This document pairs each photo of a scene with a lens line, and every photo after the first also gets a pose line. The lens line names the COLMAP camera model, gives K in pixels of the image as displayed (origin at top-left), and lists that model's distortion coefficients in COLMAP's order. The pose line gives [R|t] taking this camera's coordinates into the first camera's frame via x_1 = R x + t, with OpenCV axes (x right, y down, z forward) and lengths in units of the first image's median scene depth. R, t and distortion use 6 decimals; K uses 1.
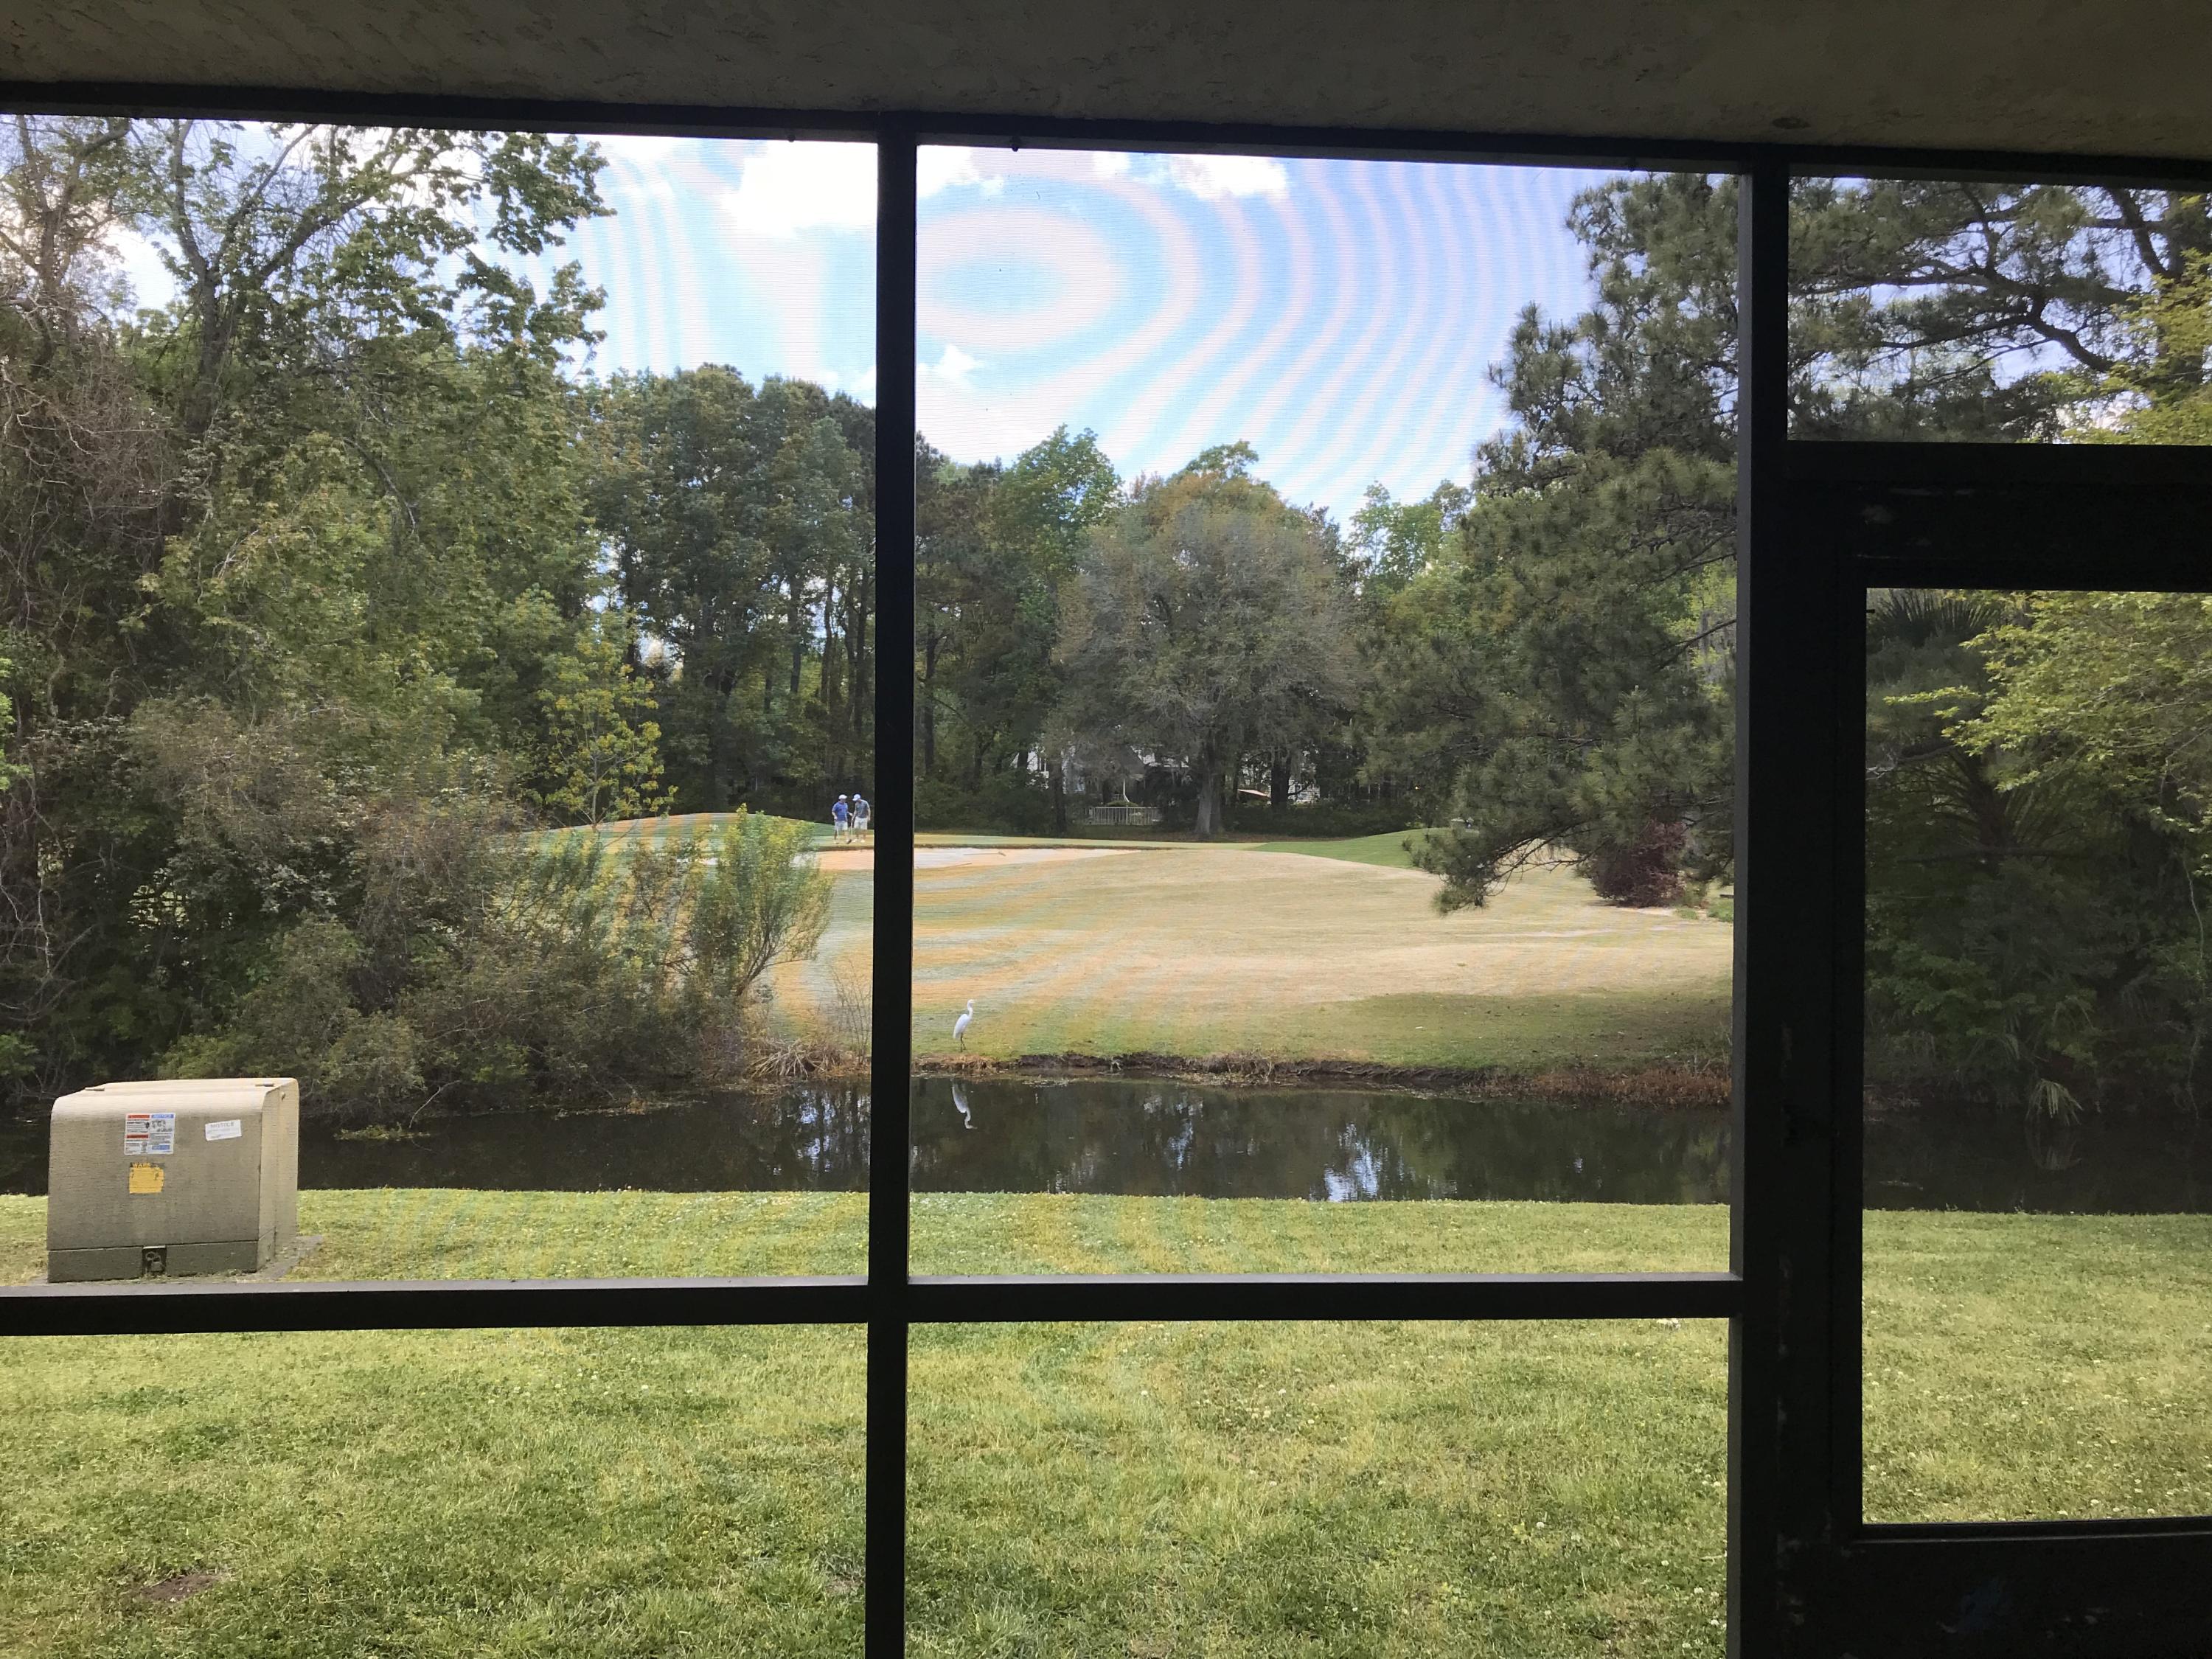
lens RADIAL K [[1799.8, 0, 1002.1], [0, 1799.8, 833.2], [0, 0, 1]] dist [0.005624, -0.005883]
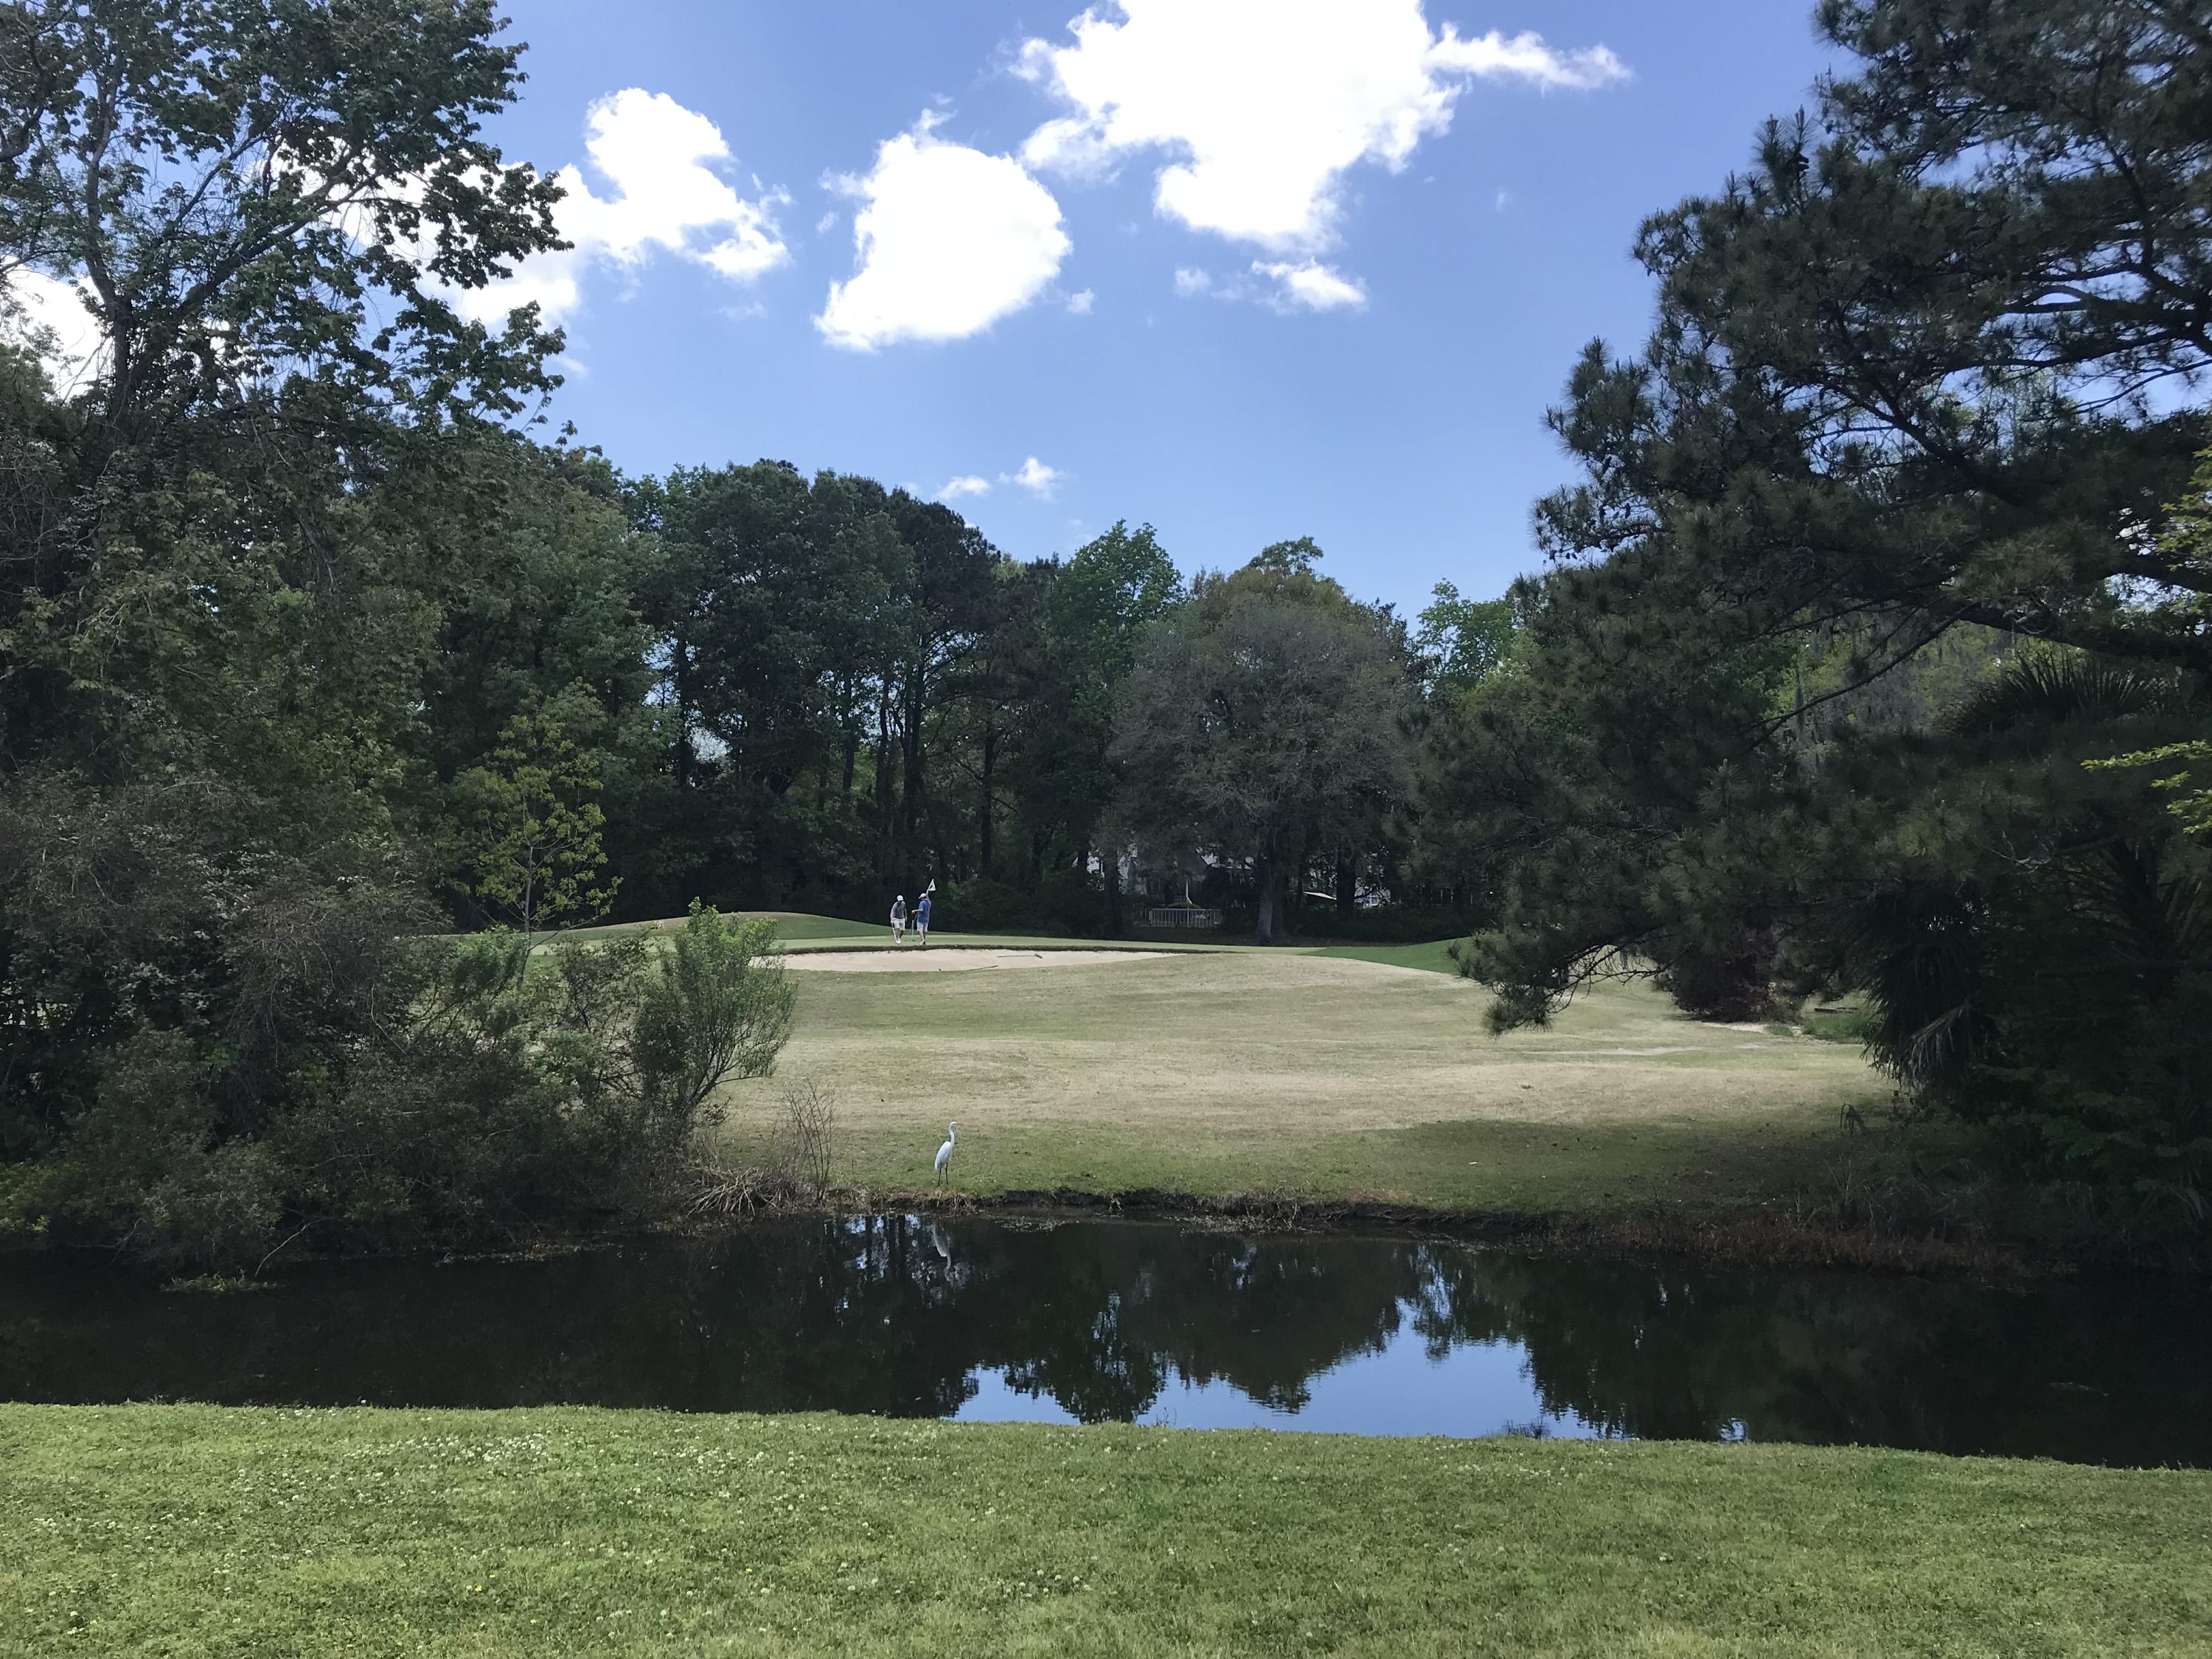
lens RADIAL K [[1799.8, 0, 1002.1], [0, 1799.8, 833.2], [0, 0, 1]] dist [0.005624, -0.005883]
pose [[0.999163, 0.006372, -0.040403, 0.039590], [-0.008668, 0.998342, -0.056910, 0.000951], [0.039973, 0.057213, 0.997561, 0.118688]]
